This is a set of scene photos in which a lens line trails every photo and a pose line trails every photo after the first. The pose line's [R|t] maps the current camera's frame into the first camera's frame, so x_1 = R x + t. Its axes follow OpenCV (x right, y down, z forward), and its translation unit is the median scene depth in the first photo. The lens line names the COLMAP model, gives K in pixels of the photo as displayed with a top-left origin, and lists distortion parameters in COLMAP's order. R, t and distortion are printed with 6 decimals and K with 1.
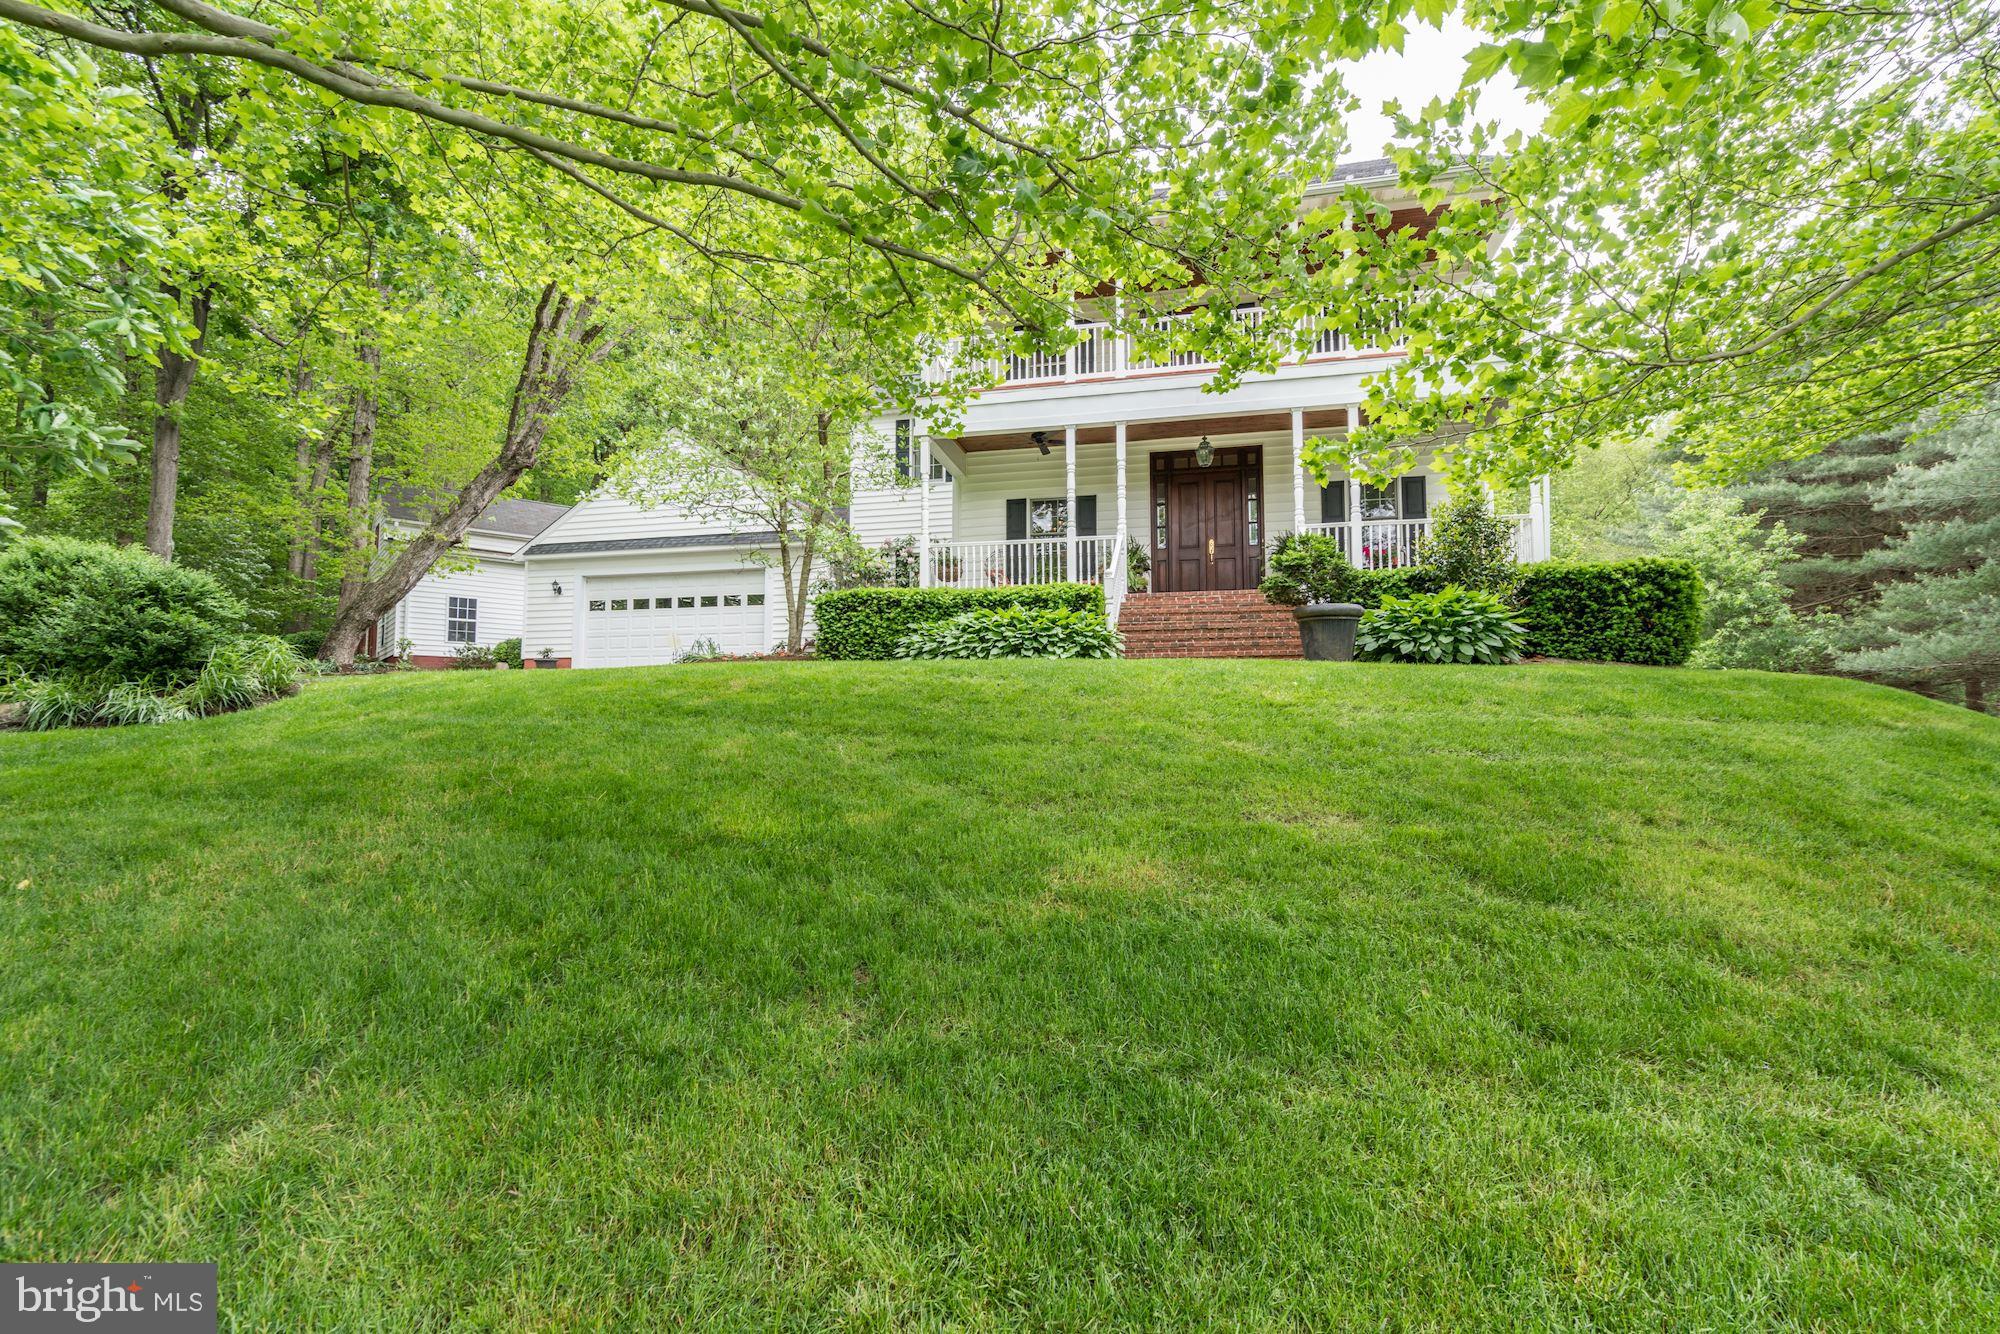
lens RADIAL K [[908.7, 0, 994.2], [0, 908.7, 679.3], [0, 0, 1]] dist [-0.015981, 0.009259]
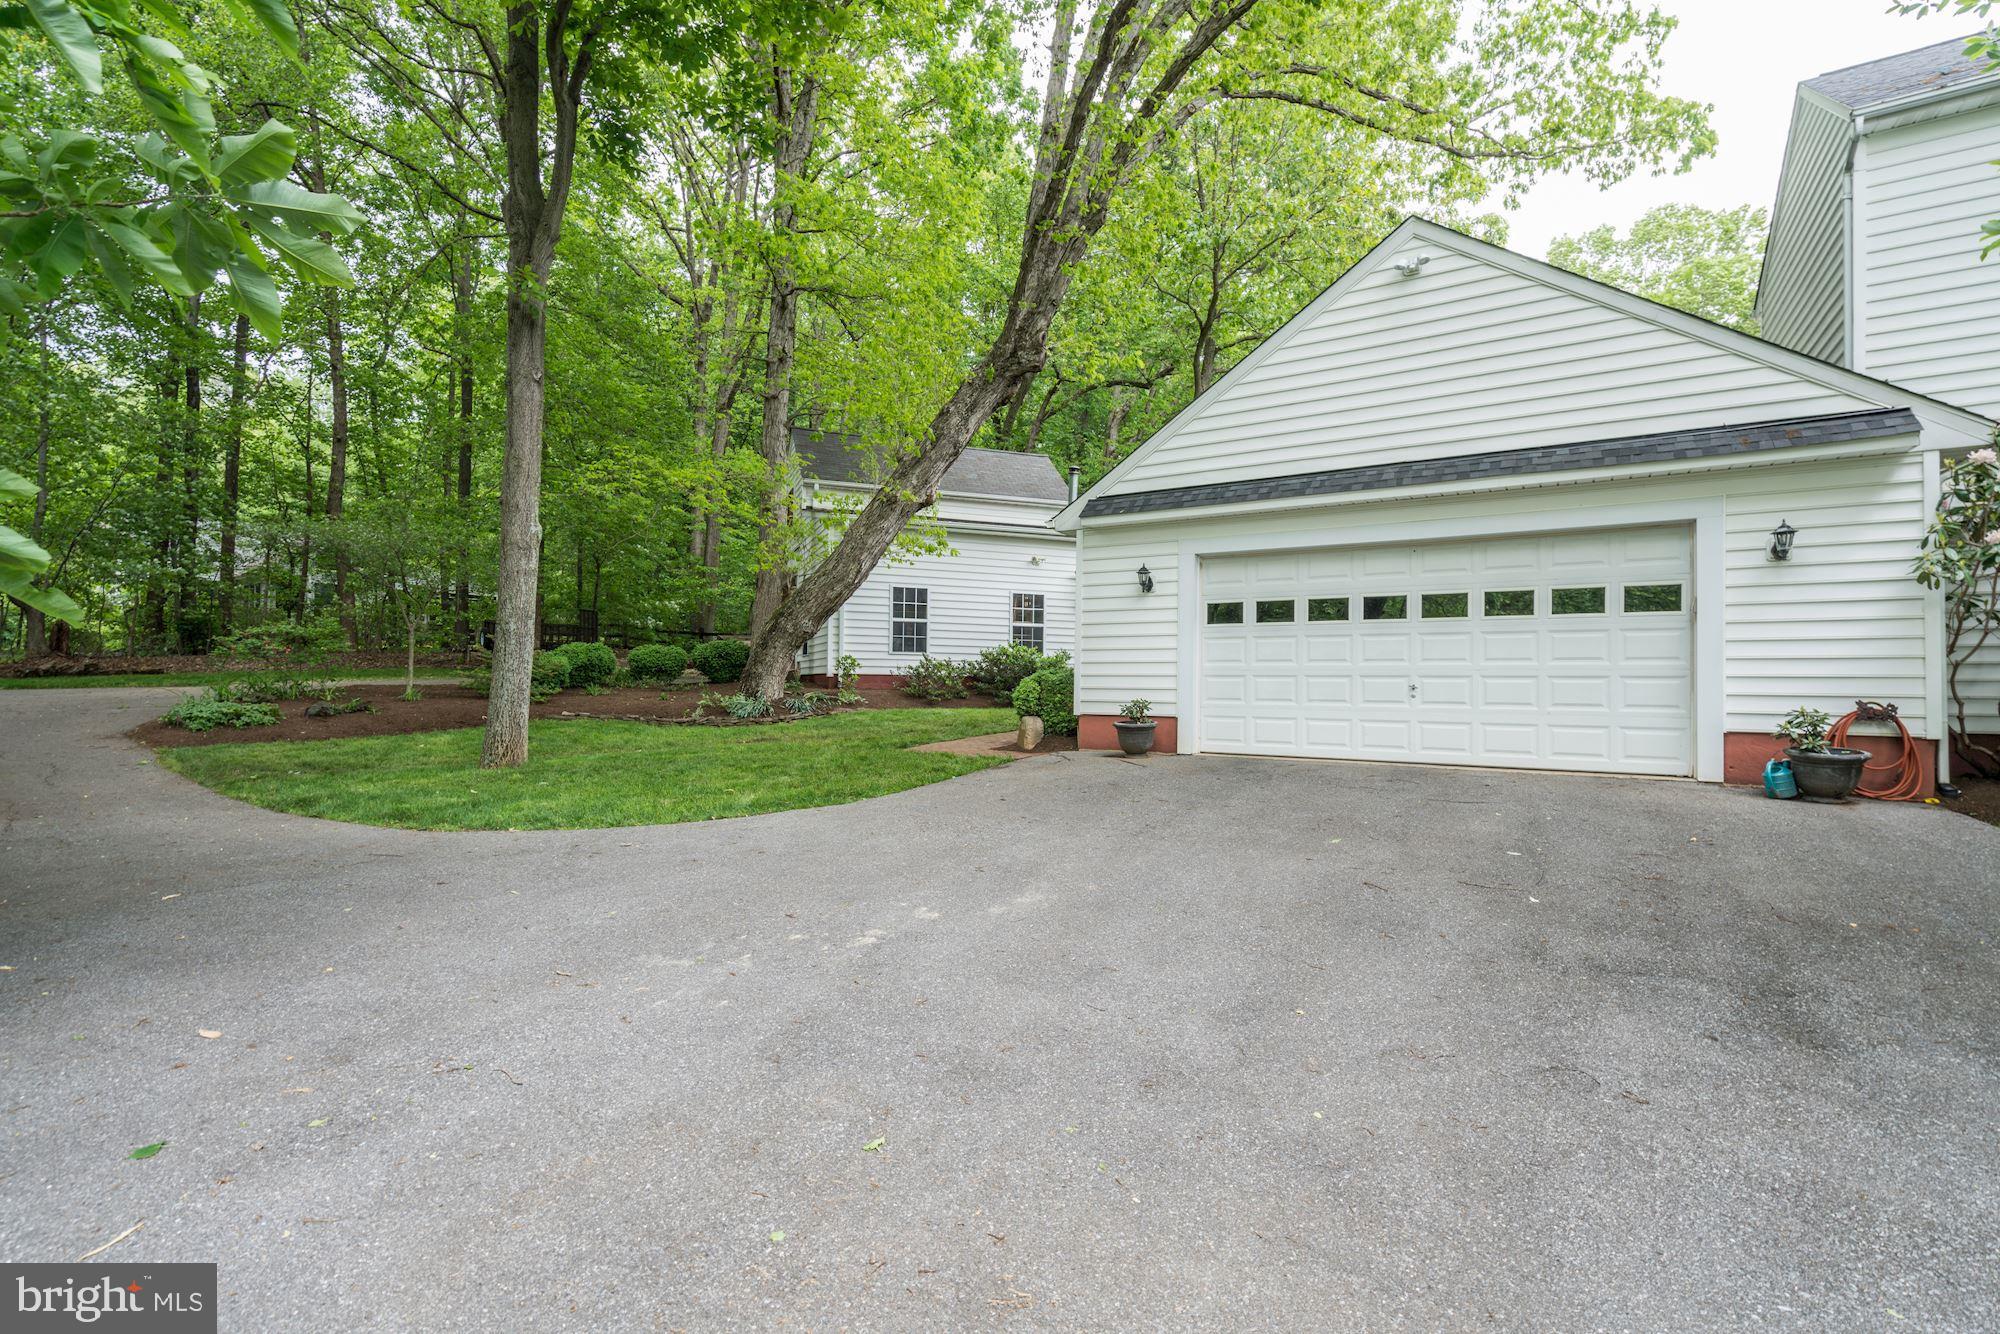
lens RADIAL K [[908.7, 0, 994.2], [0, 908.7, 679.3], [0, 0, 1]] dist [-0.015981, 0.009259]
pose [[0.944393, 0.008410, -0.328712, -0.464385], [0.007531, 0.998857, 0.047193, -0.081662], [0.328734, -0.047044, 0.943250, 0.570866]]
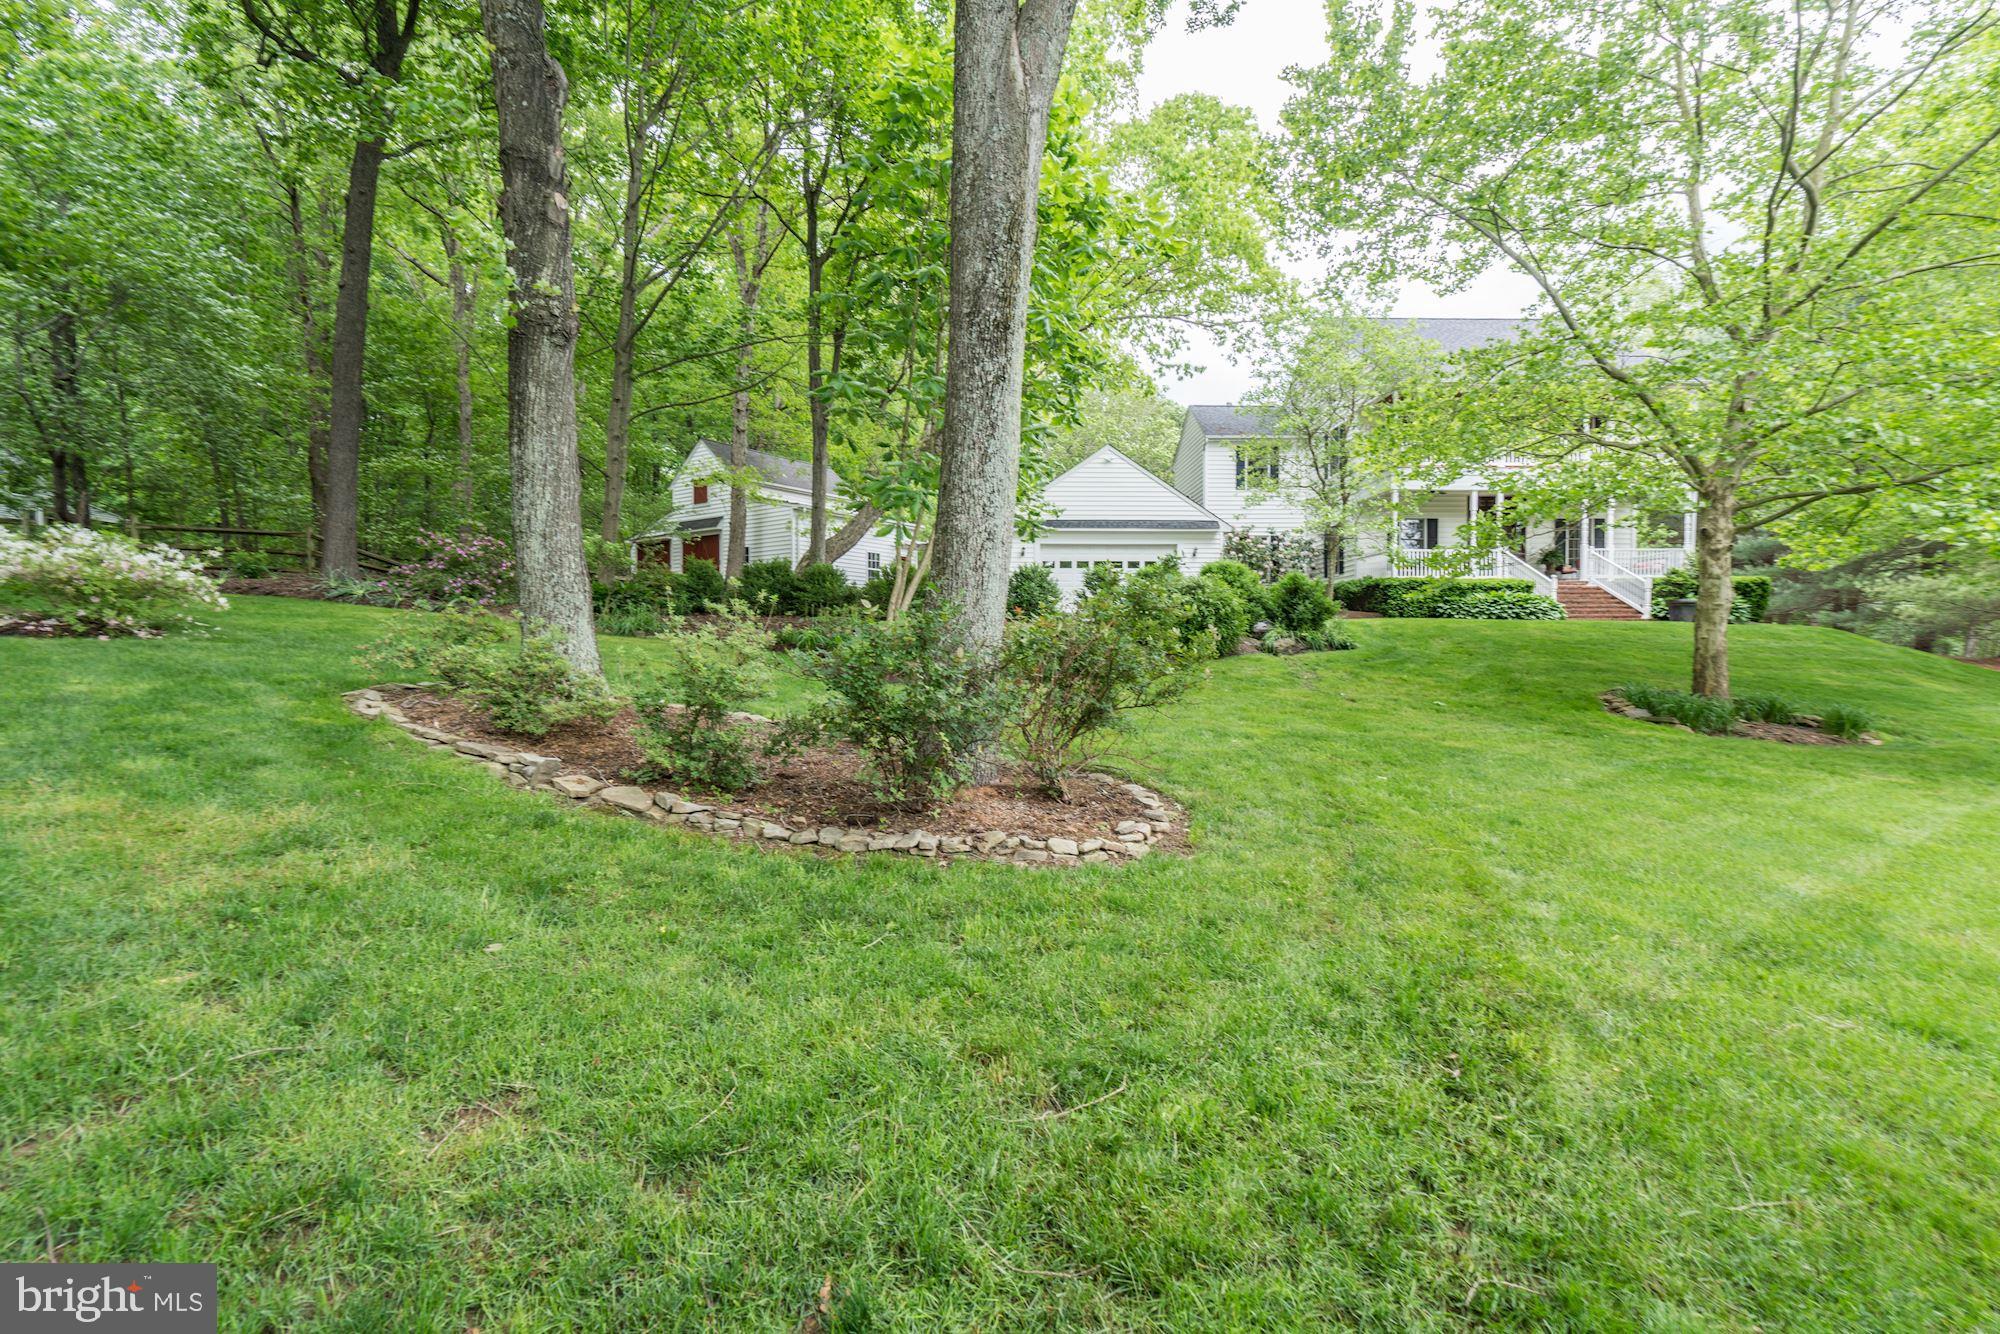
lens RADIAL K [[950.5, 0, 976.3], [0, 950.5, 690.0], [0, 0, 1]] dist [-0.019043, -0.000657]
pose [[0.965108, -0.018752, 0.261178, -1.109794], [-0.007347, 0.995101, 0.098595, -0.036982], [-0.261748, -0.097074, 0.960242, -0.515920]]
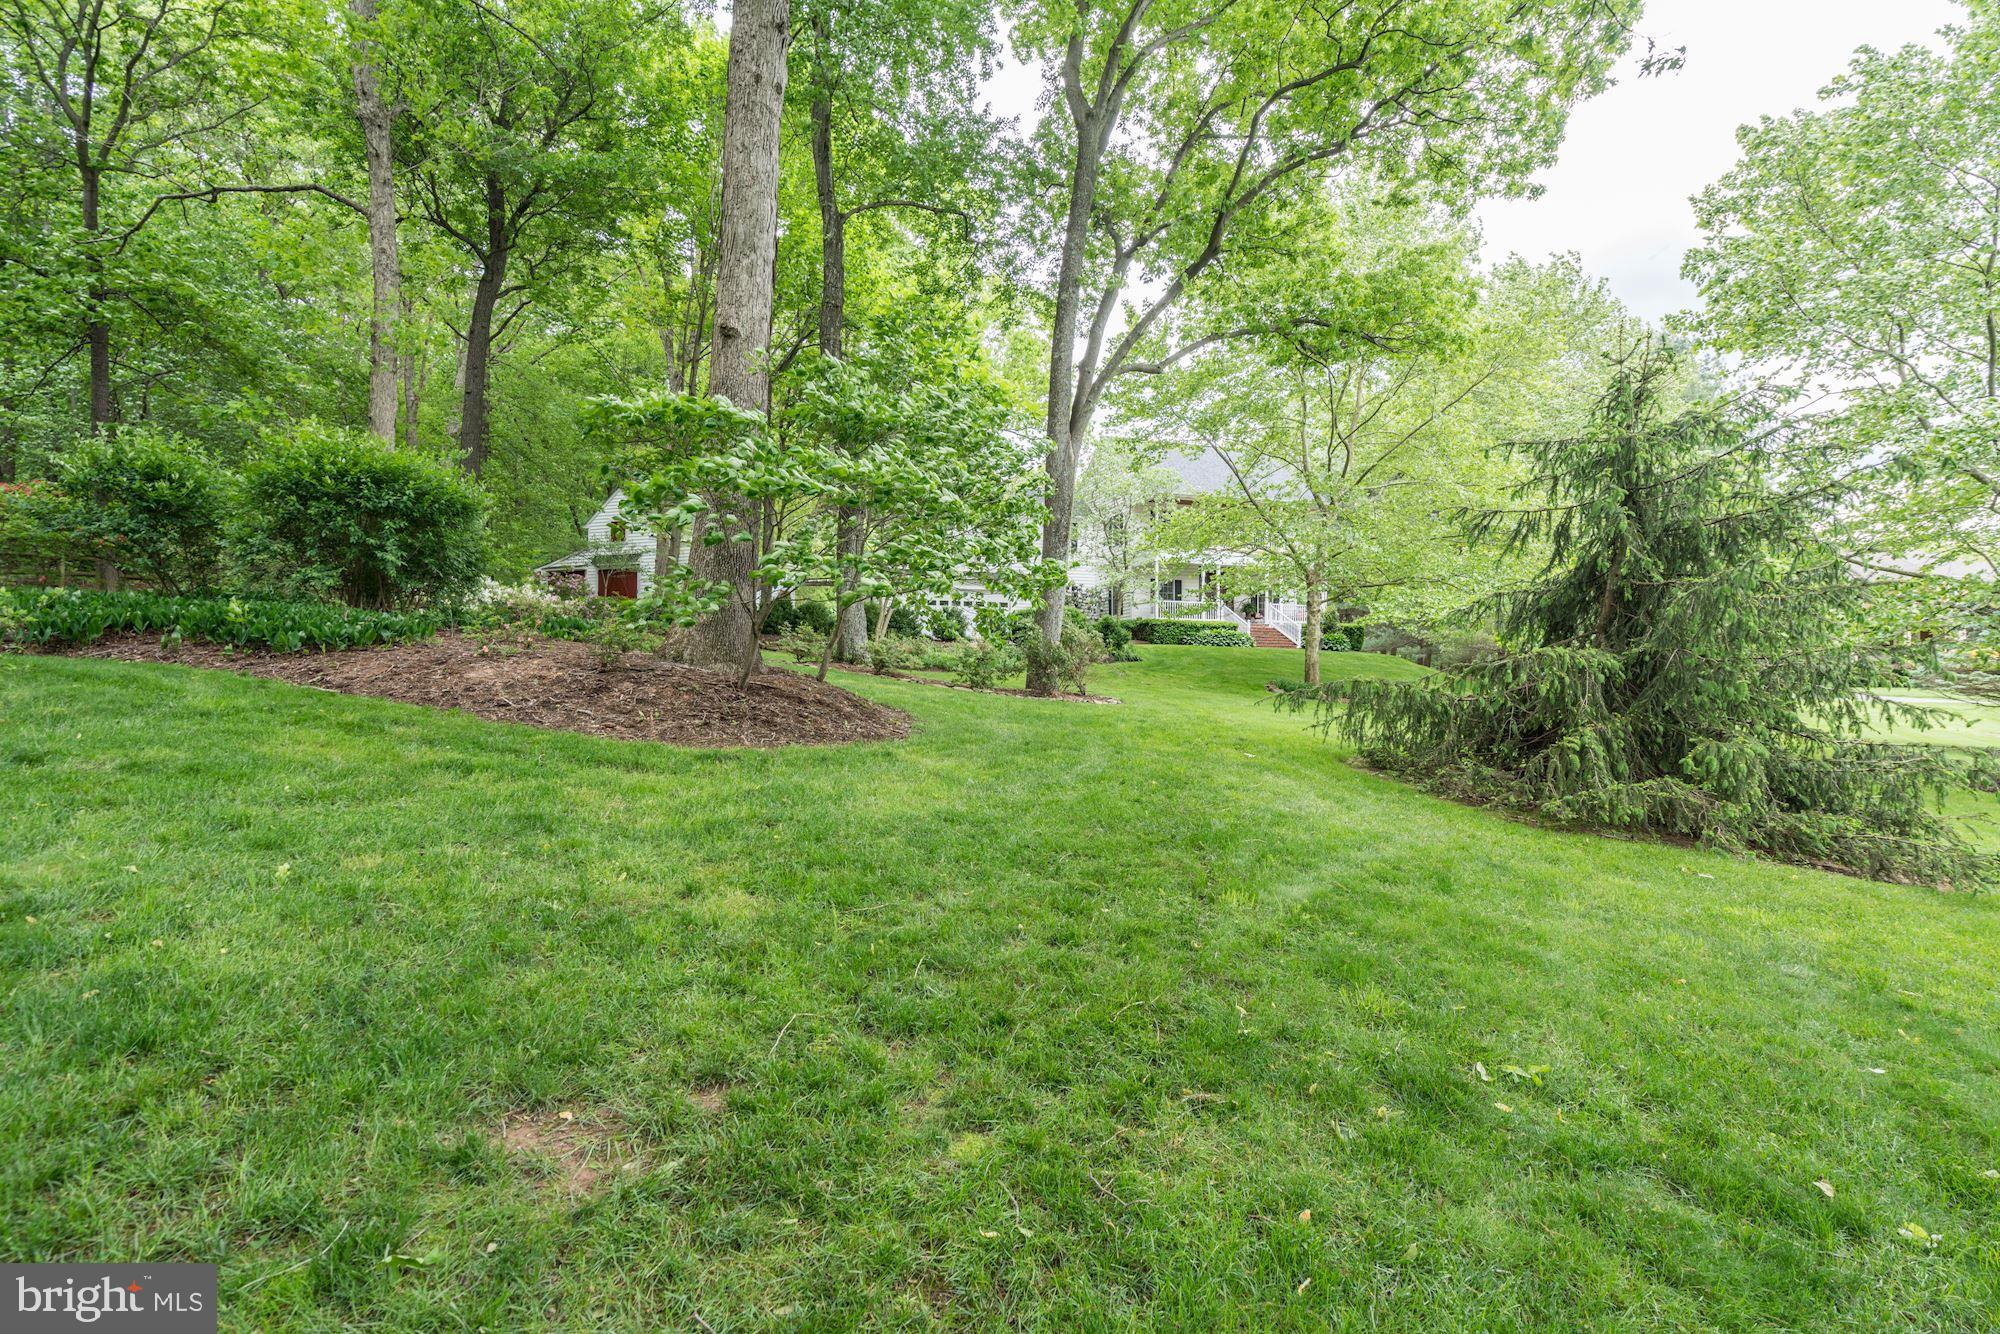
lens RADIAL K [[926.1, 0, 994.7], [0, 926.1, 676.6], [0, 0, 1]] dist [-0.056080, 0.026554]
pose [[0.863521, 0.003016, 0.504303, -1.570968], [-0.032561, 0.998229, 0.049786, -0.029823], [-0.503260, -0.059412, 0.862090, -1.003823]]
